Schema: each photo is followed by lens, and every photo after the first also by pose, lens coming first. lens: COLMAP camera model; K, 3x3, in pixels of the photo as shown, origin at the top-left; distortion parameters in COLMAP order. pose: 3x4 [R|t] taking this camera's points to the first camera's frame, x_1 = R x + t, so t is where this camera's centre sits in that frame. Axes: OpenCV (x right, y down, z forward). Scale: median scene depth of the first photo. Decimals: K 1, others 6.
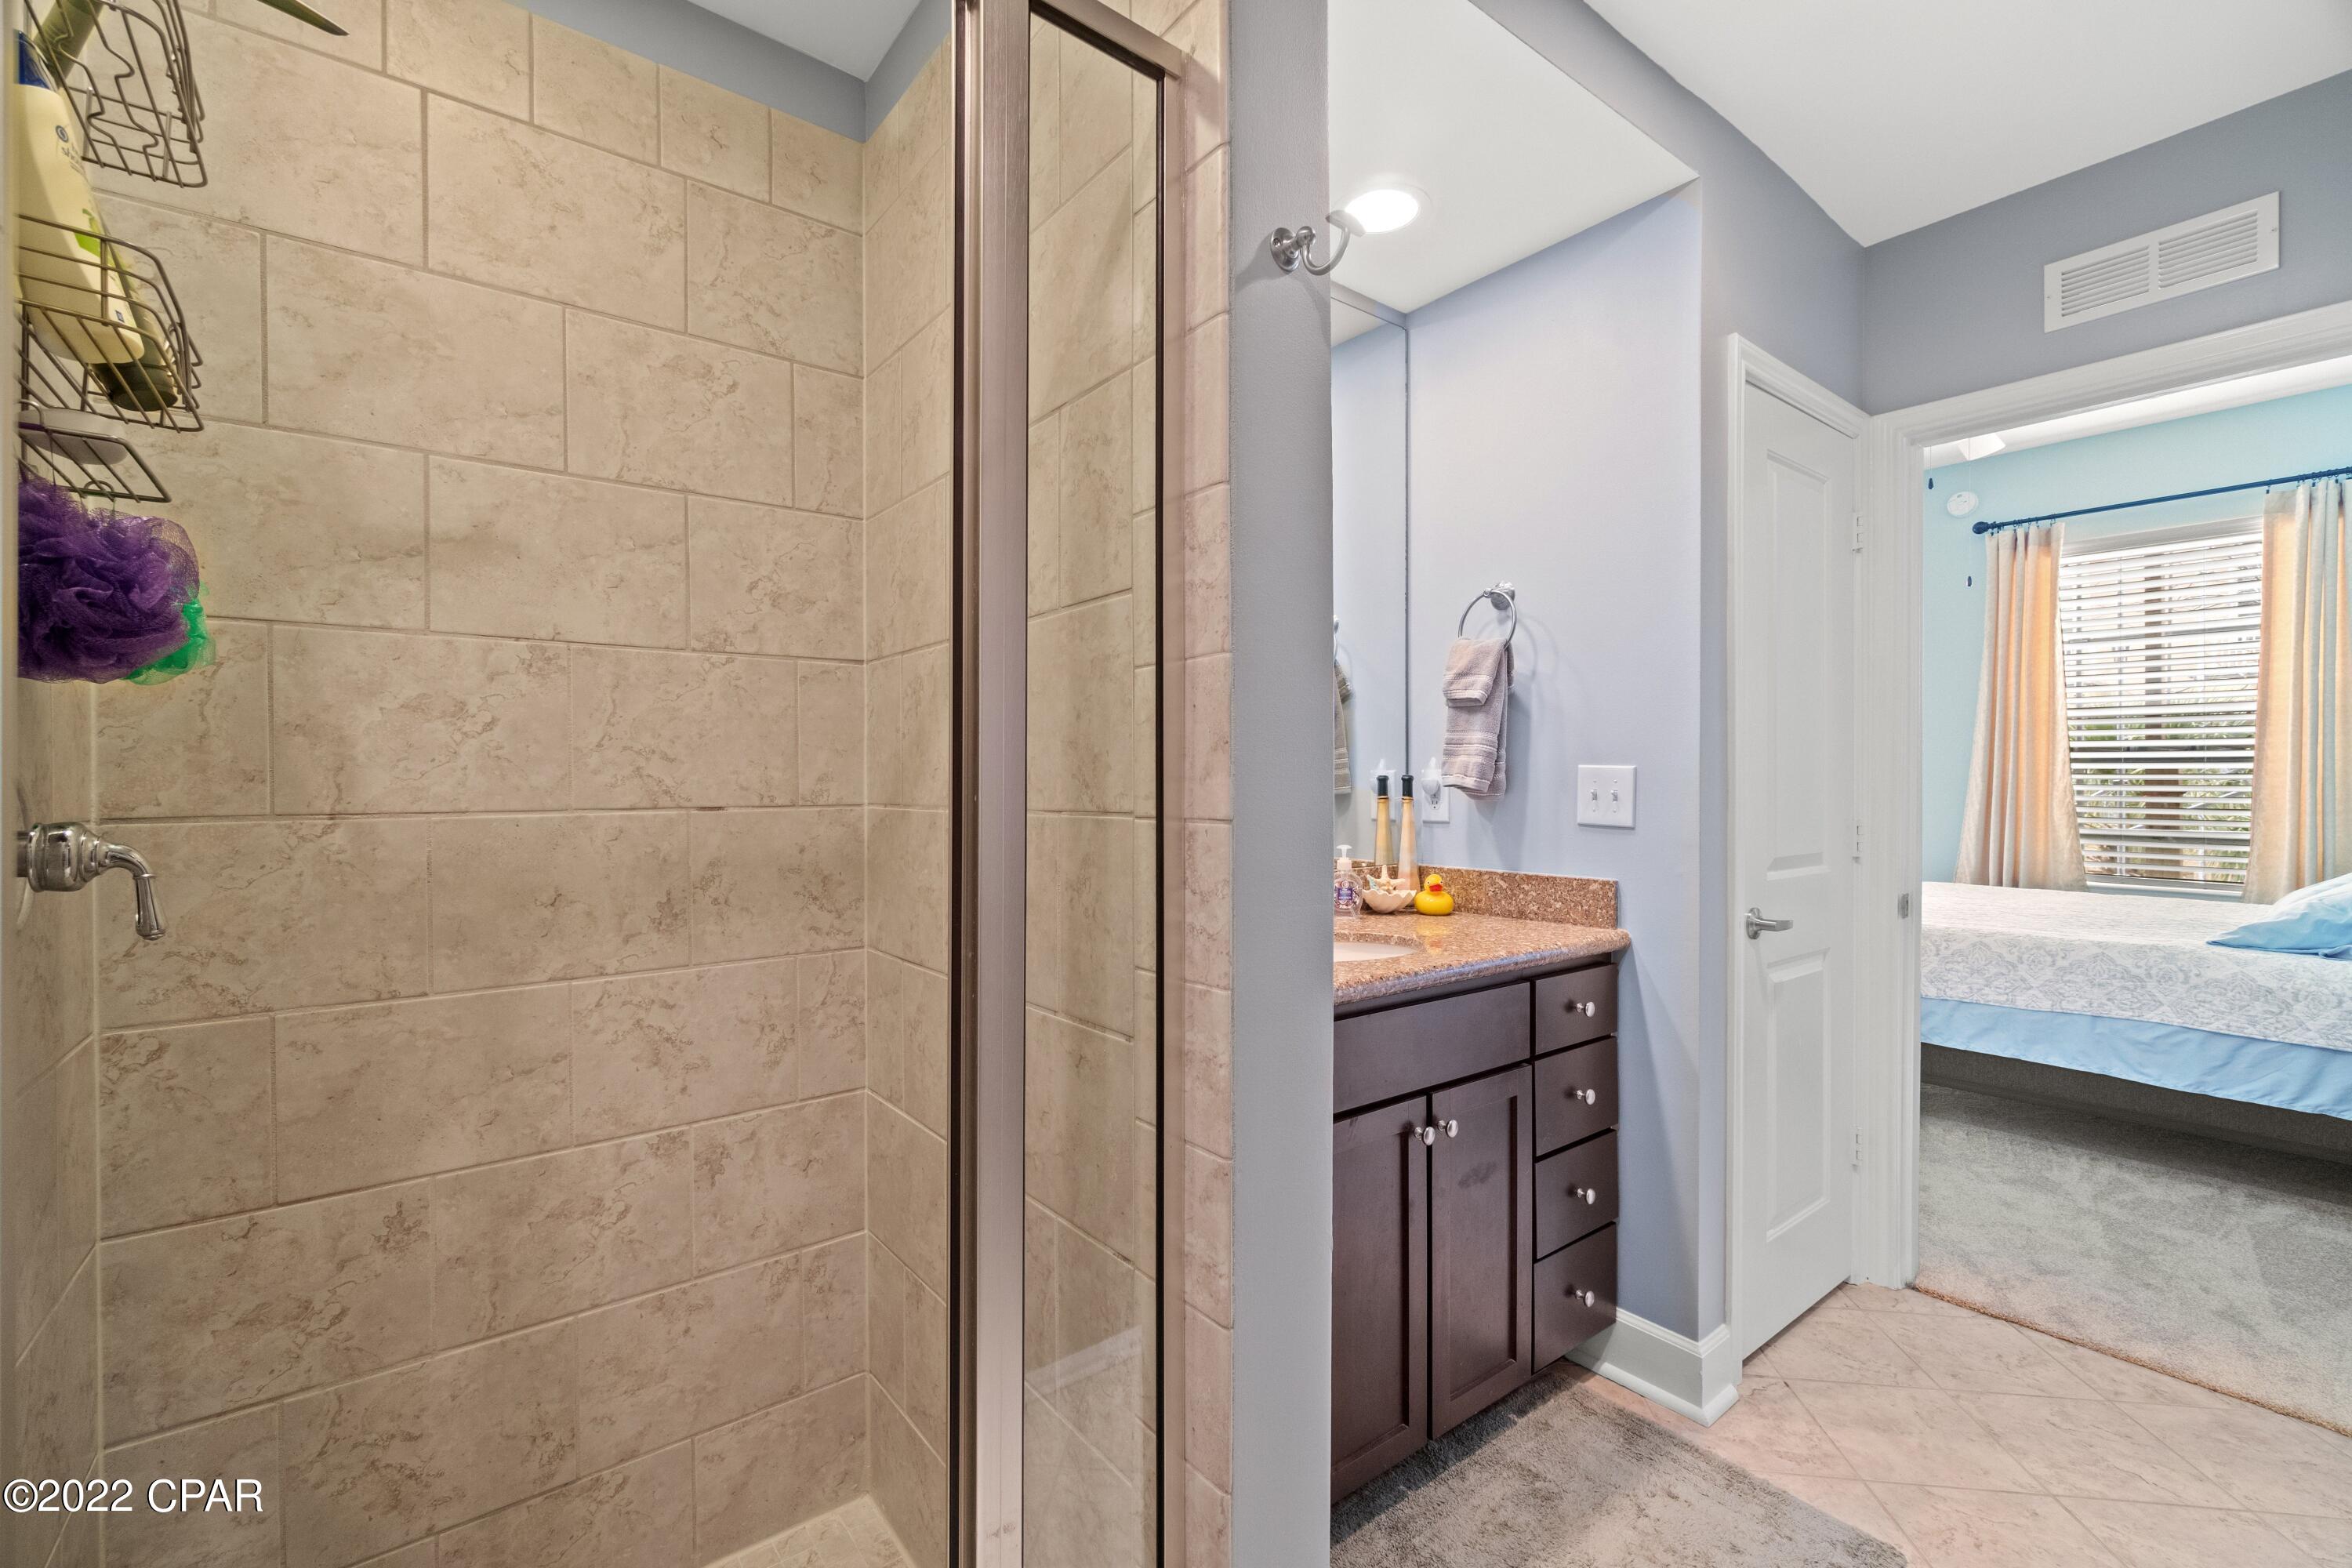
lens RADIAL K [[1004.4, 0, 1179.0], [0, 1004.4, 789.7], [0, 0, 1]] dist [0.000365, -0.000057]
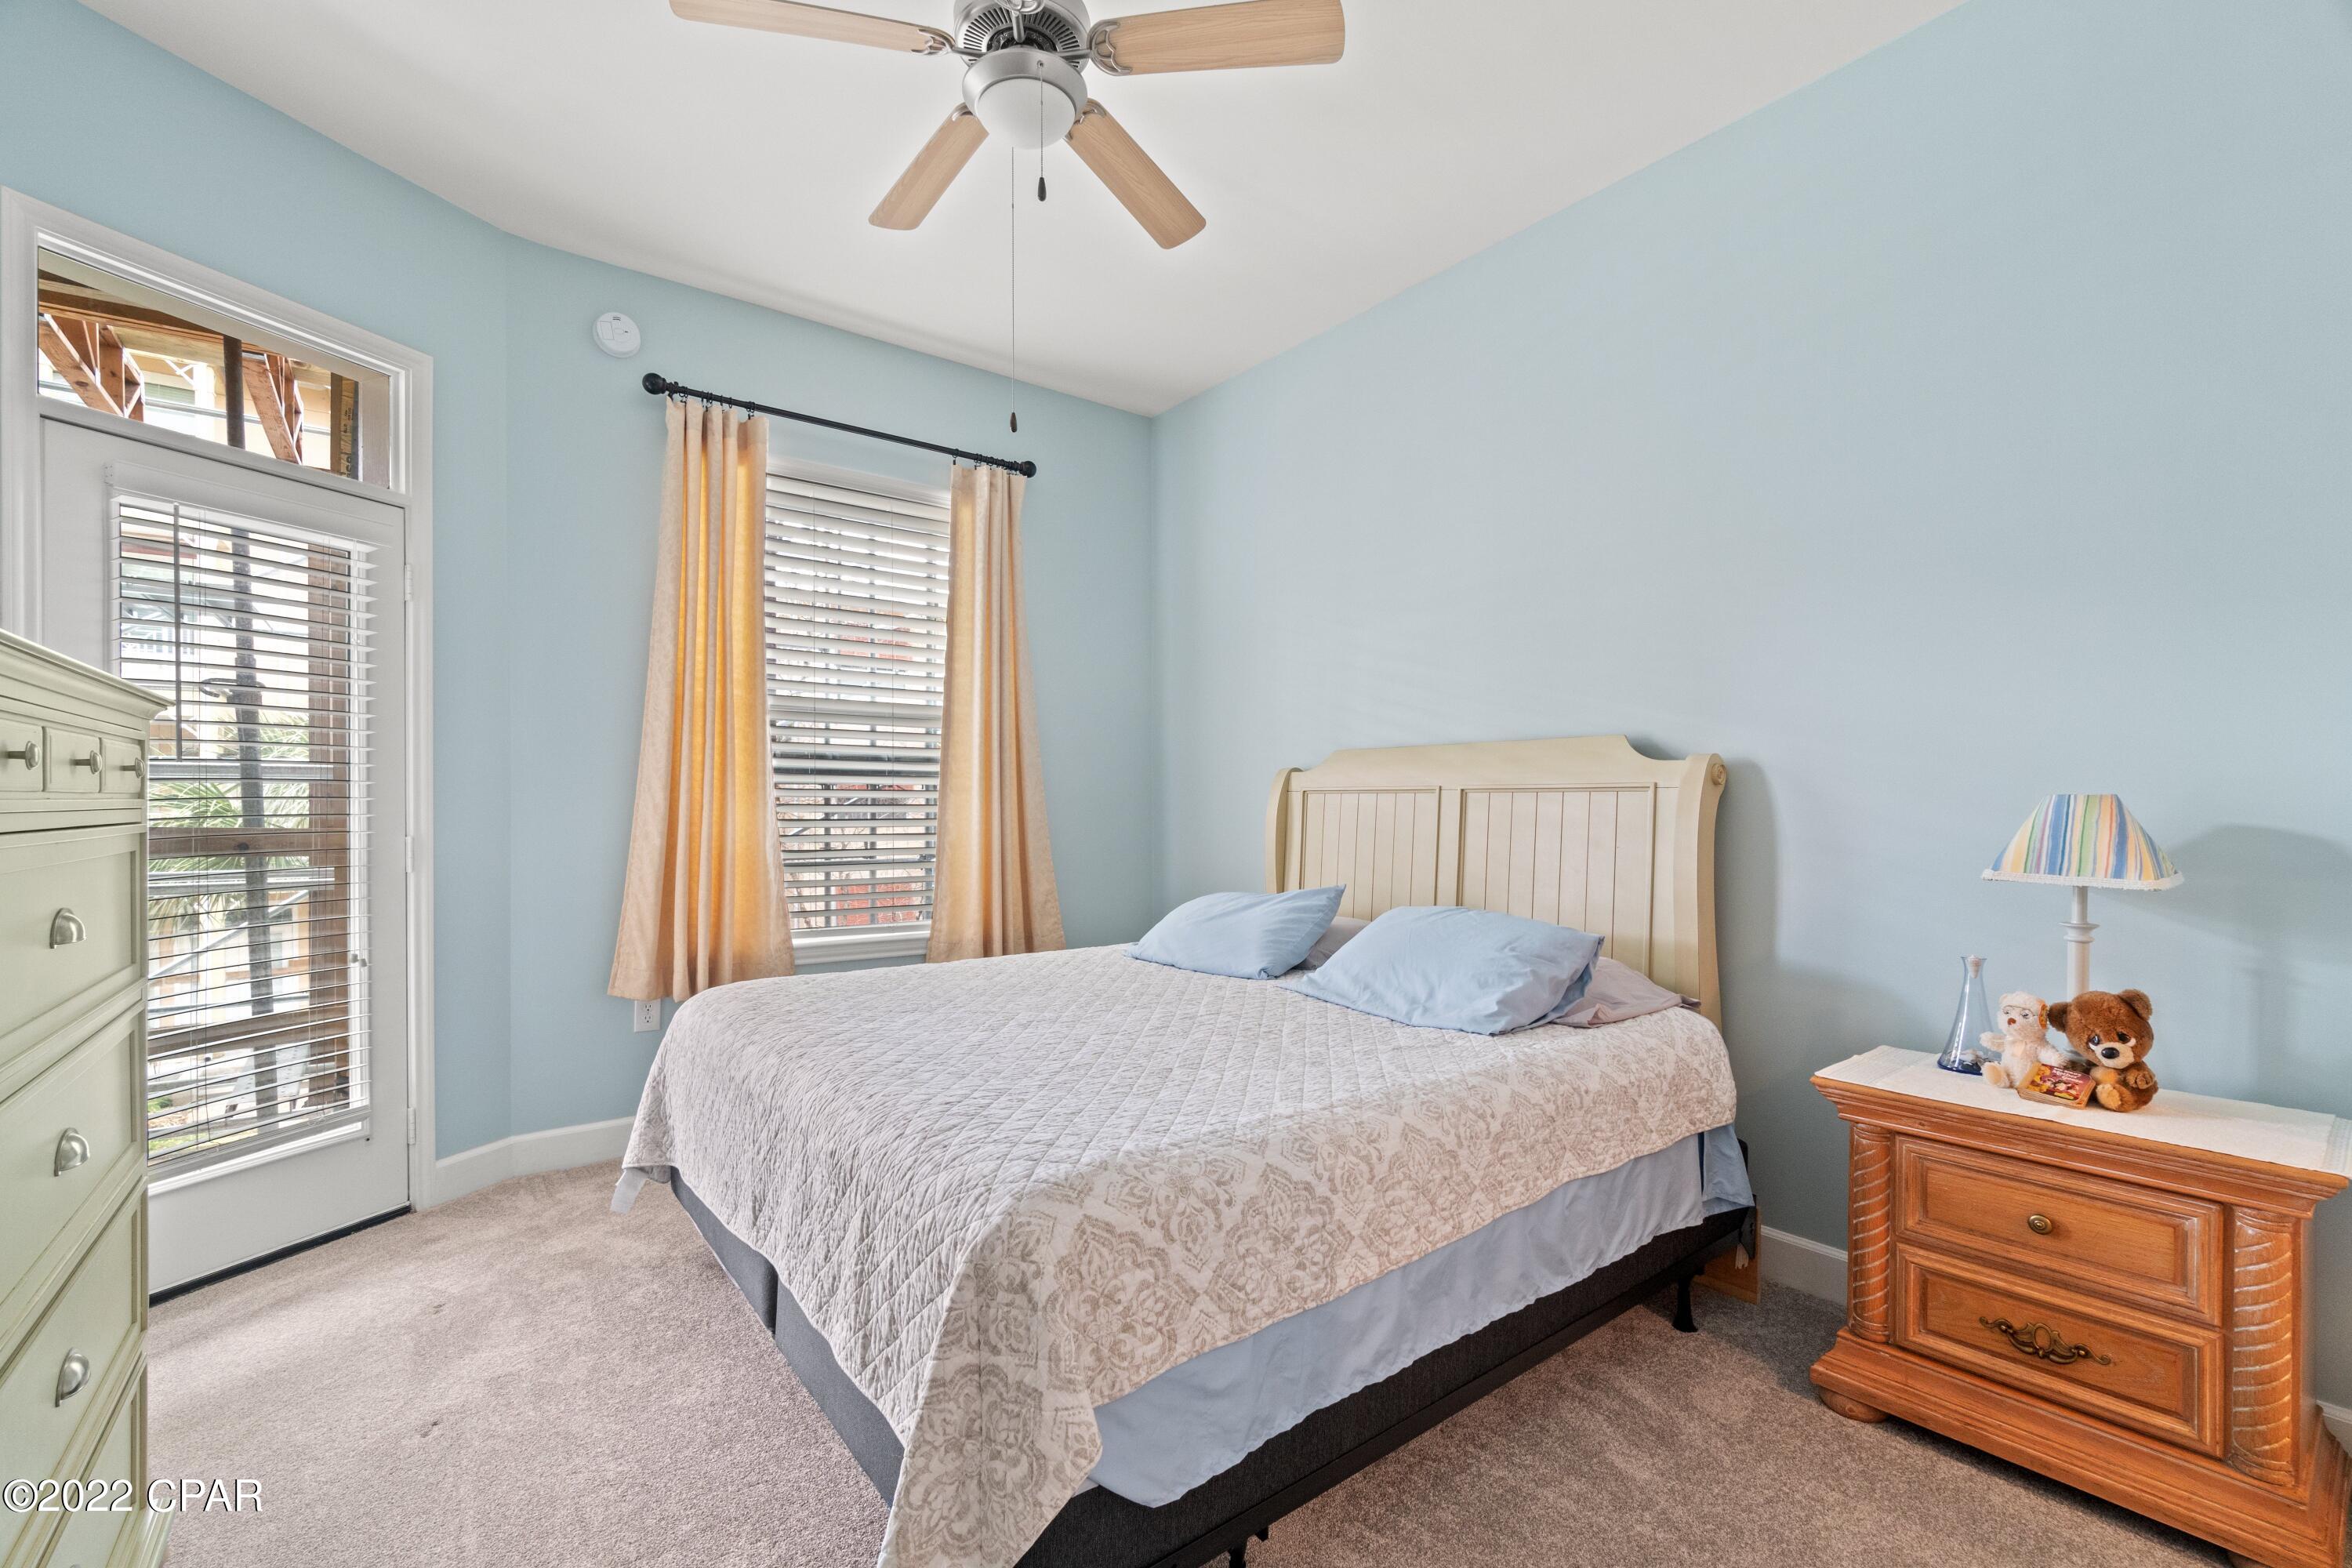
lens RADIAL K [[1004.4, 0, 1180.1], [0, 1004.4, 805.6], [0, 0, 1]] dist [0.000365, -0.000057]
pose [[0.006749, -0.002317, 0.999975, 0.220584], [0.006003, 0.999979, 0.002277, -0.004588], [-0.999959, 0.005987, 0.006763, 0.793403]]
